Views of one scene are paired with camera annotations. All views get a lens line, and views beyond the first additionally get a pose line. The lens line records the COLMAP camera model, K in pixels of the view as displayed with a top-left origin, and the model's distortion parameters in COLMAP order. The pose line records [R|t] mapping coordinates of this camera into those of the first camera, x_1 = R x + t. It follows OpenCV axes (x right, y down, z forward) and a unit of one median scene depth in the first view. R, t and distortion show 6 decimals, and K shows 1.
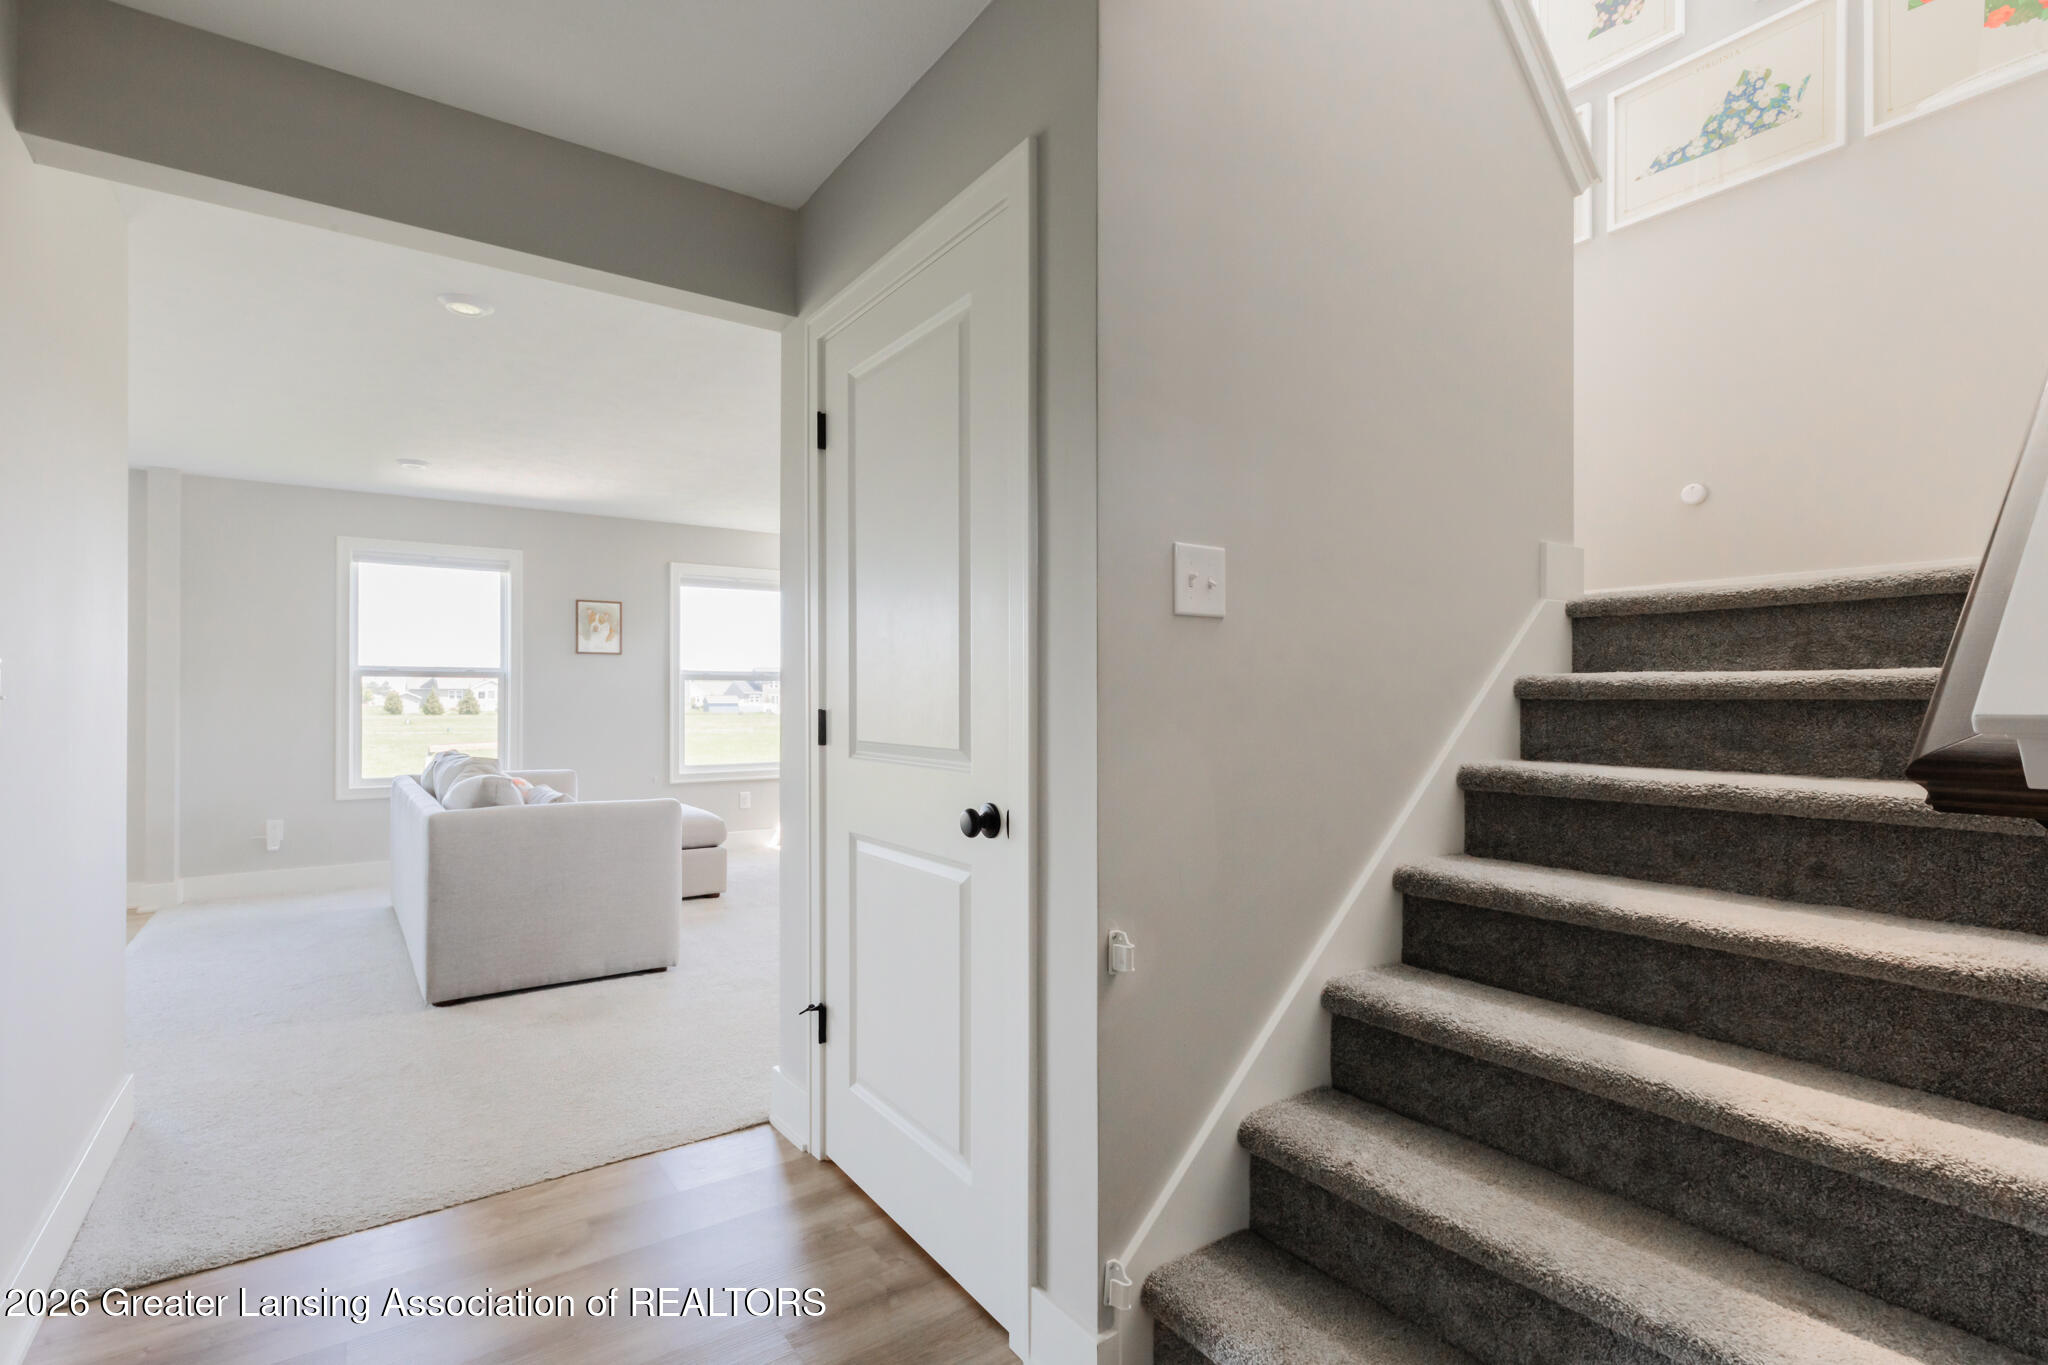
lens RADIAL K [[953.0, 0, 1022.2], [0, 953.0, 694.2], [0, 0, 1]] dist [0.008130, -0.002508]
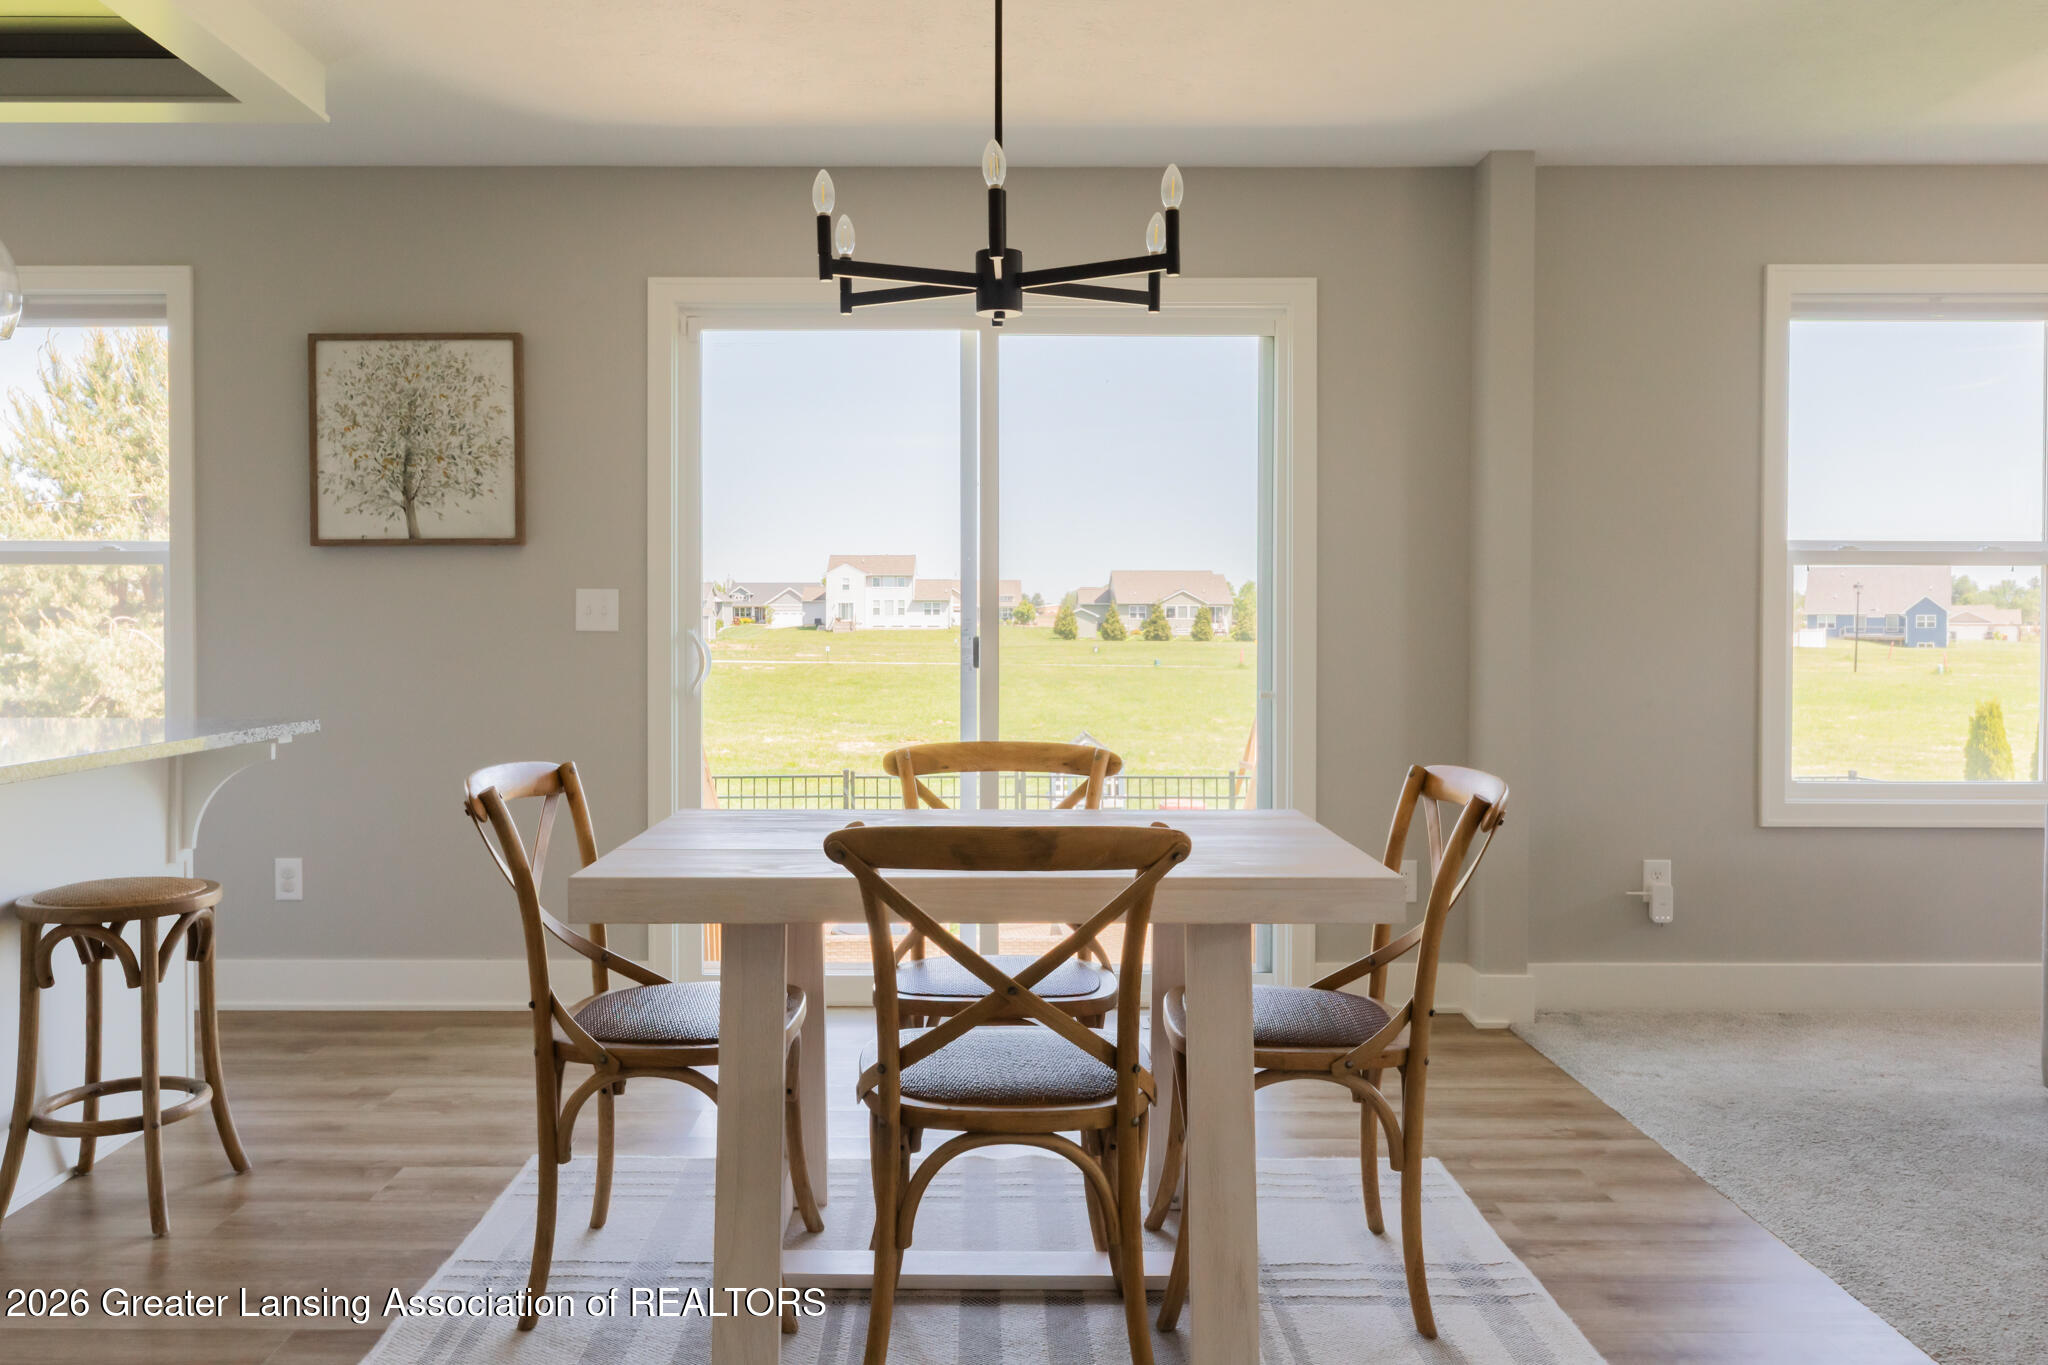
lens RADIAL K [[1579.4, 0, 988.7], [0, 1579.4, 613.1], [0, 0, 1]] dist [-0.002731, 0.001794]
pose [[0.819203, 0.001615, -0.573501, -0.512425], [-0.001110, 0.999999, 0.001231, 0.005001], [0.573502, -0.000372, 0.819204, 0.123754]]
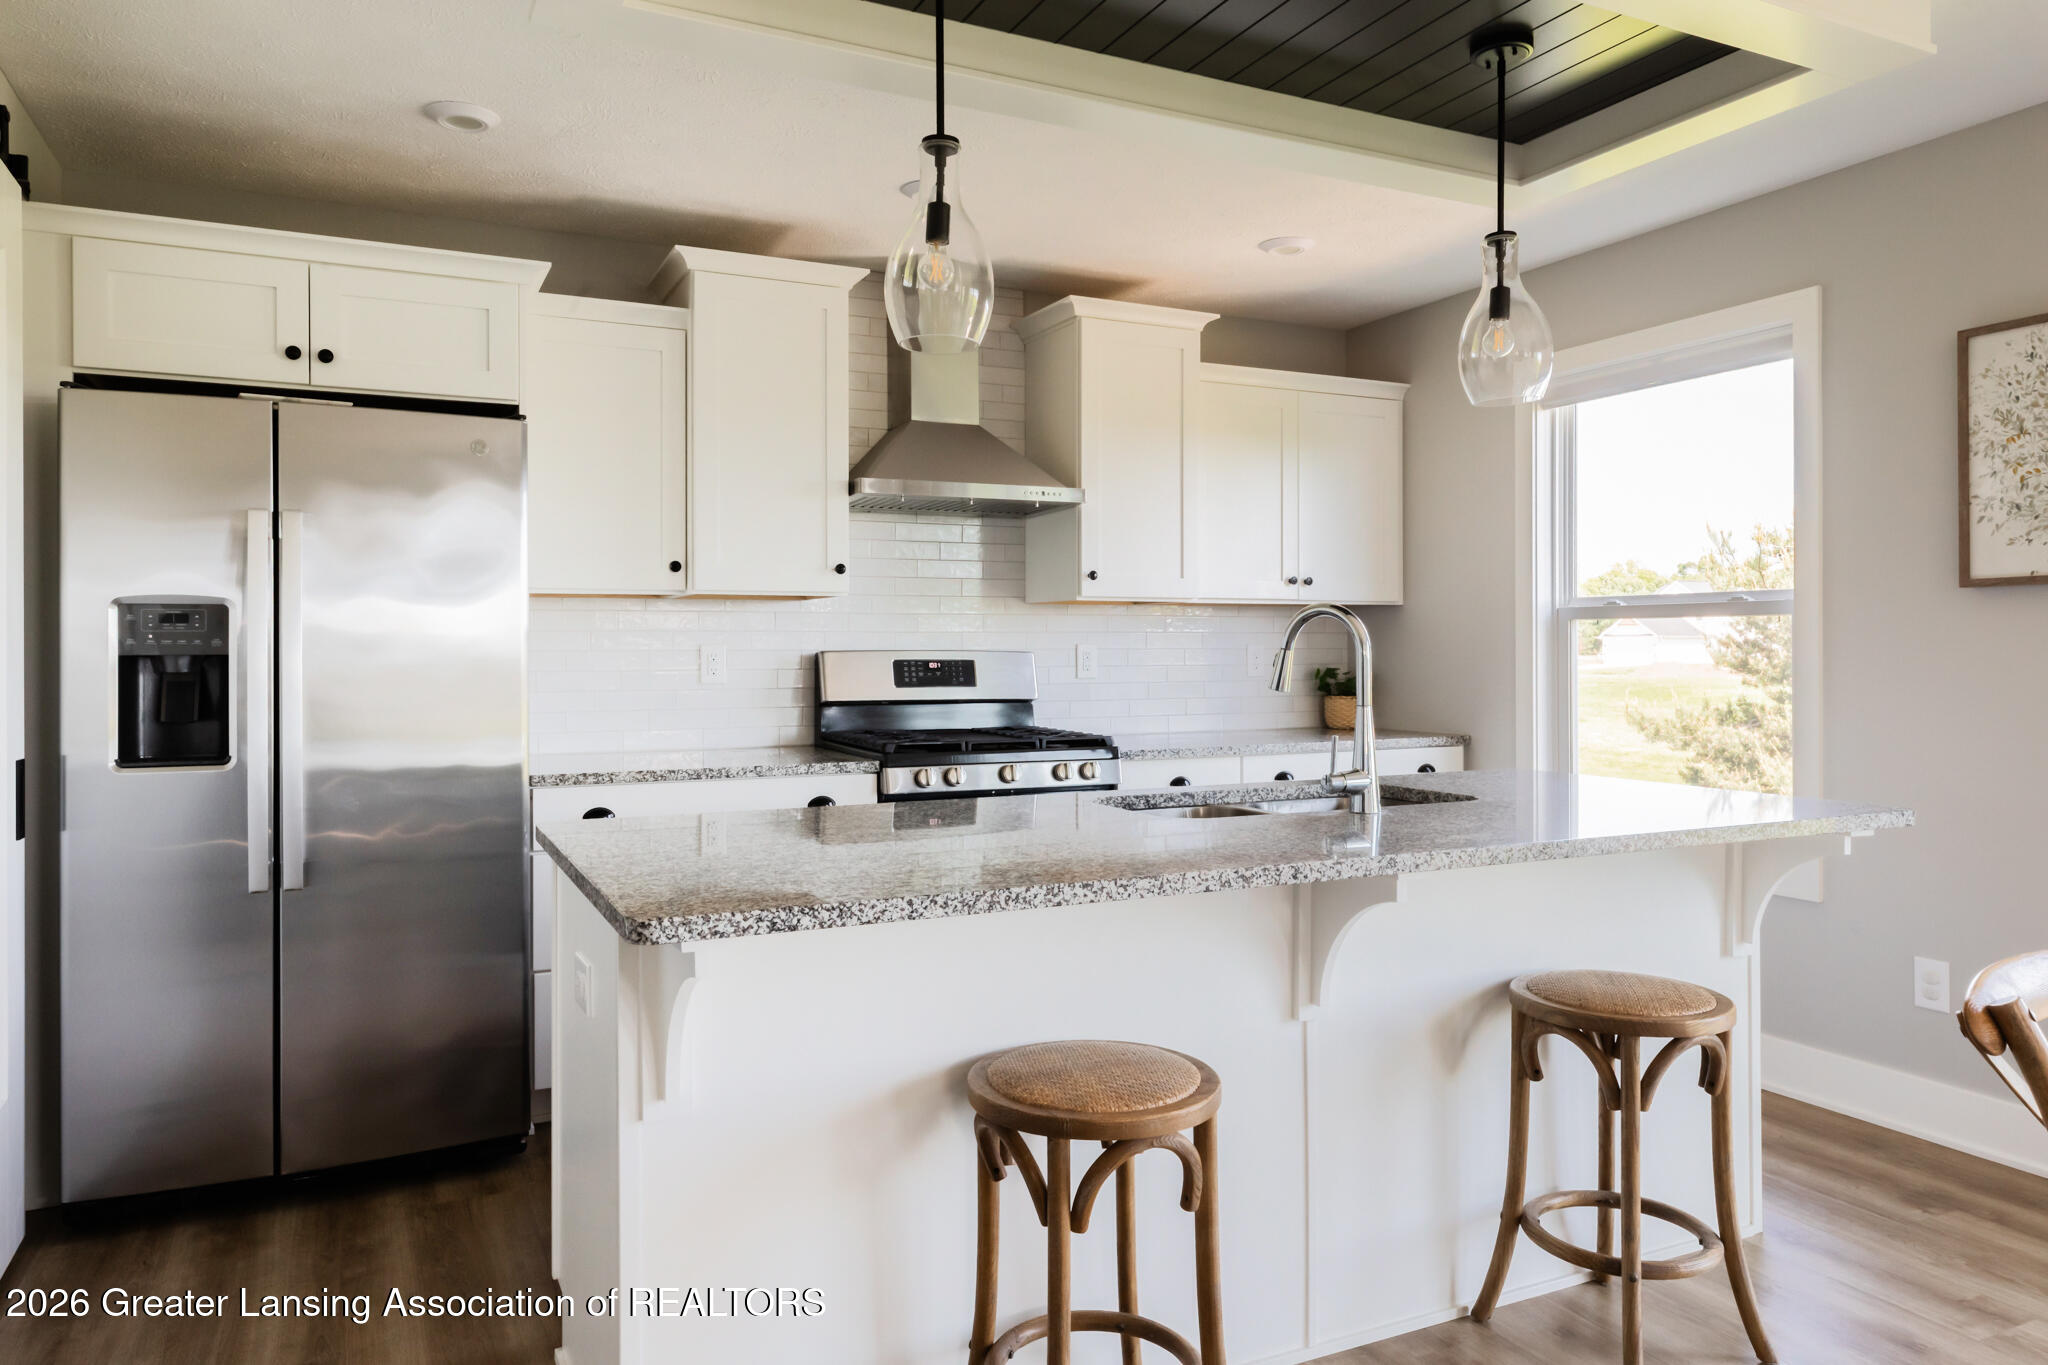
lens RADIAL K [[1325.5, 0, 1002.4], [0, 1325.5, 655.3], [0, 0, 1]] dist [0.012882, -0.003209]
pose [[-0.168697, 0.008555, -0.985631, -0.614214], [0.004949, 0.999957, 0.007832, -0.003979], [0.985655, -0.003557, -0.168732, 0.254406]]
